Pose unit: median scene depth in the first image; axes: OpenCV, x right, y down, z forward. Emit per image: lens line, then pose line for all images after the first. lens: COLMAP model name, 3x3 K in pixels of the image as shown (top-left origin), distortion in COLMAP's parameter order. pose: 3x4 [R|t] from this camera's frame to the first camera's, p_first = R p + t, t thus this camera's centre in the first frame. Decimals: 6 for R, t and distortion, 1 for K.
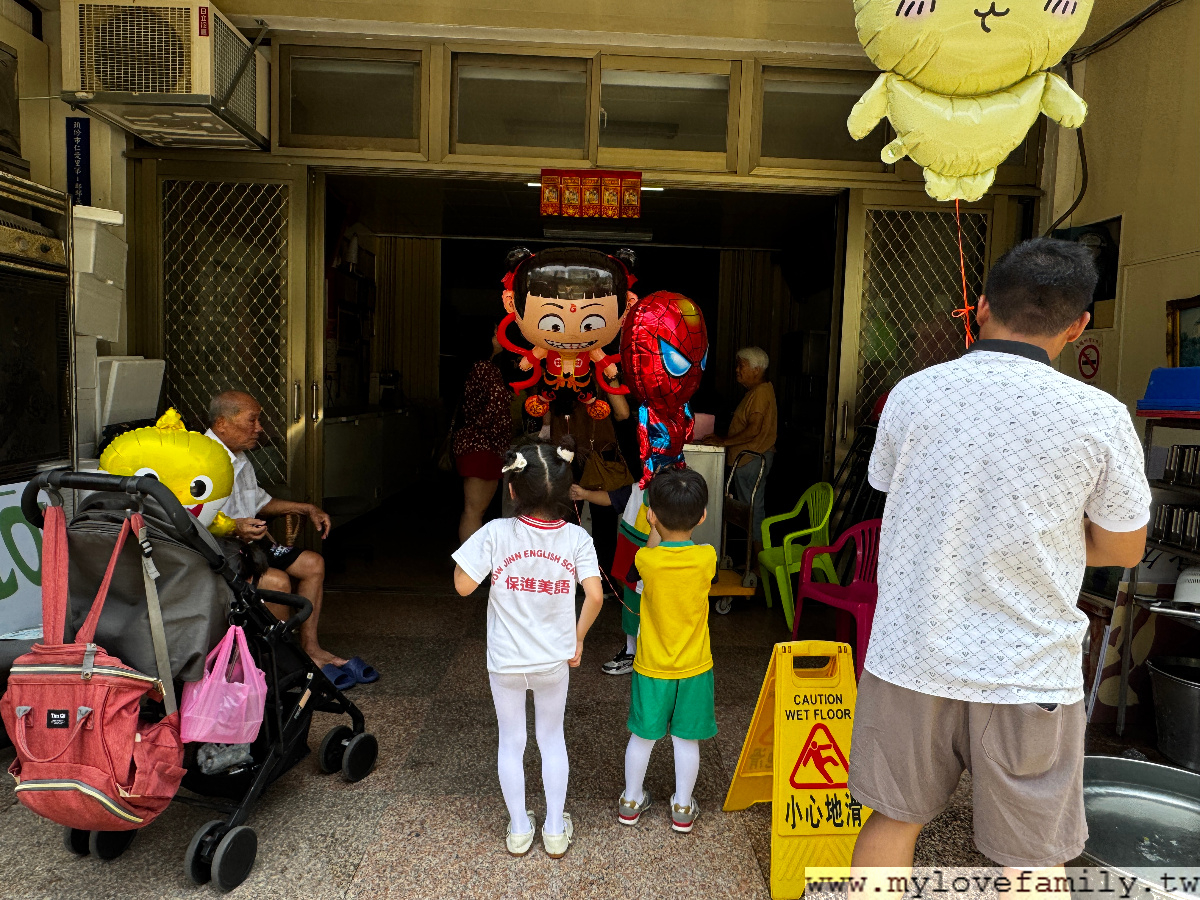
lens RADIAL K [[807.2, 0, 599.6], [0, 807.2, 451.1], [0, 0, 1]] dist [-0.001735, -0.001297]
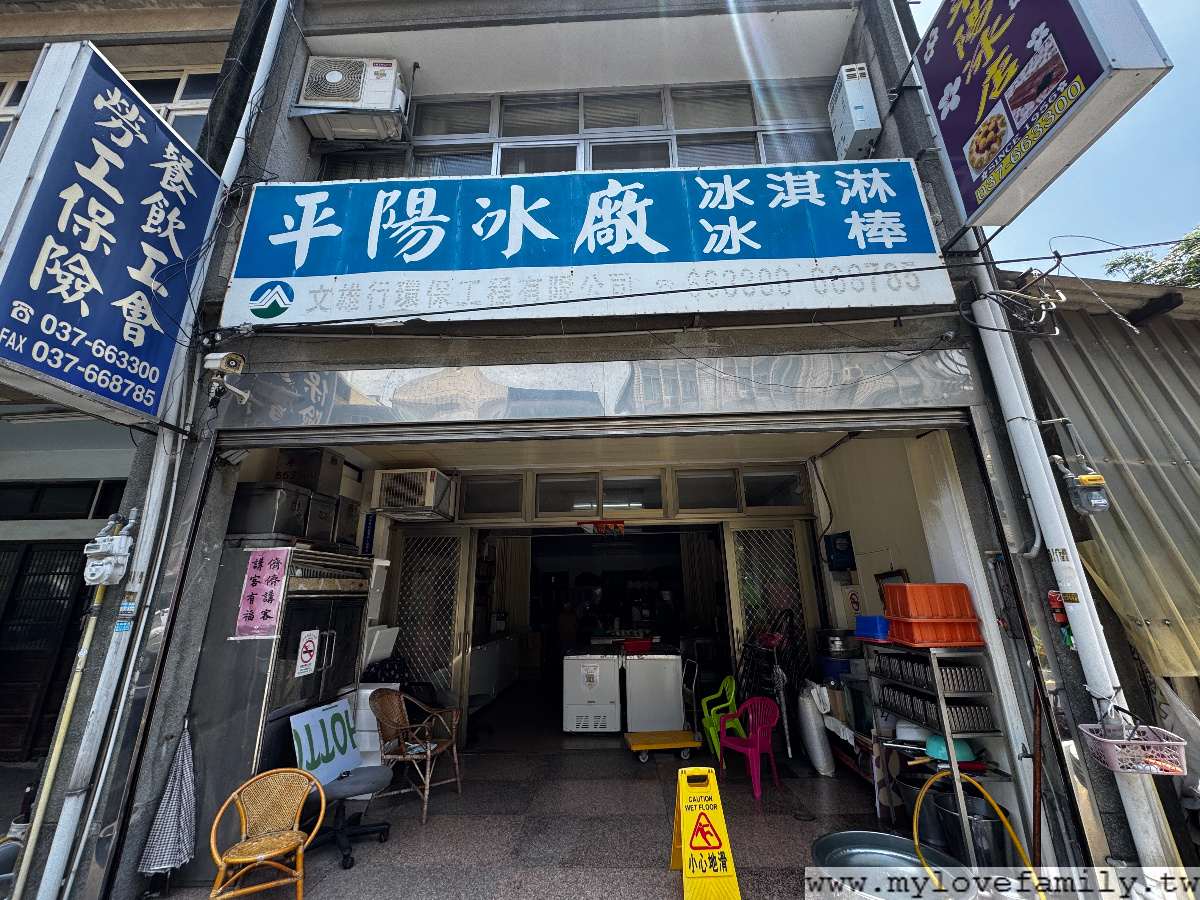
lens RADIAL K [[485.0, 0, 603.9], [0, 485.0, 445.3], [0, 0, 1]] dist [-0.006205, -0.000509]
pose [[0.997411, -0.062799, -0.035045, 0.070629], [0.044694, 0.923062, -0.382045, -0.048384], [0.056341, 0.379489, 0.923479, -0.331403]]
